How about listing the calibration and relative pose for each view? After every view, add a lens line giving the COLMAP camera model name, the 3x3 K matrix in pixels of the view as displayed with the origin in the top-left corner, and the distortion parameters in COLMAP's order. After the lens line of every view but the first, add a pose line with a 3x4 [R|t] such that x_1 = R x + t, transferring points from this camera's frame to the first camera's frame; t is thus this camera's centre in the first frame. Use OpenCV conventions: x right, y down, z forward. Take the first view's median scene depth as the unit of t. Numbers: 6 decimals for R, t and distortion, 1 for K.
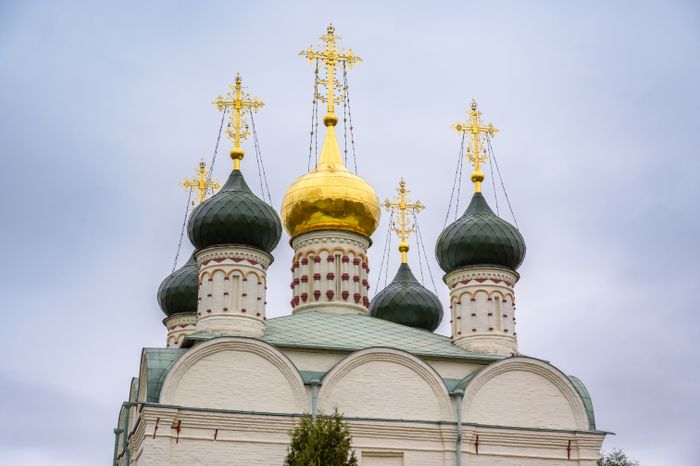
lens RADIAL K [[1362.7, 0, 350.1], [0, 1362.7, 233.5], [0, 0, 1]] dist [0.112356, 0.000000]
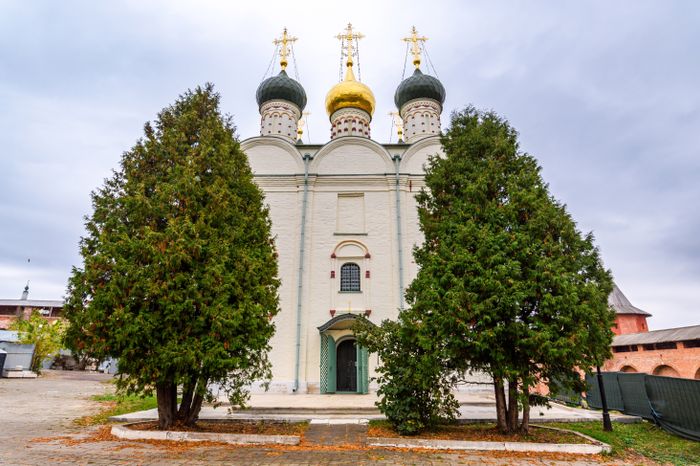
lens RADIAL K [[395.5, 0, 350.2], [0, 395.5, 231.0], [0, 0, 1]] dist [-0.007080, -0.000734]
pose [[0.962397, -0.087039, -0.257323, 0.124046], [0.087874, 0.996097, -0.008275, 0.181374], [0.257039, -0.014648, 0.966290, 0.461506]]
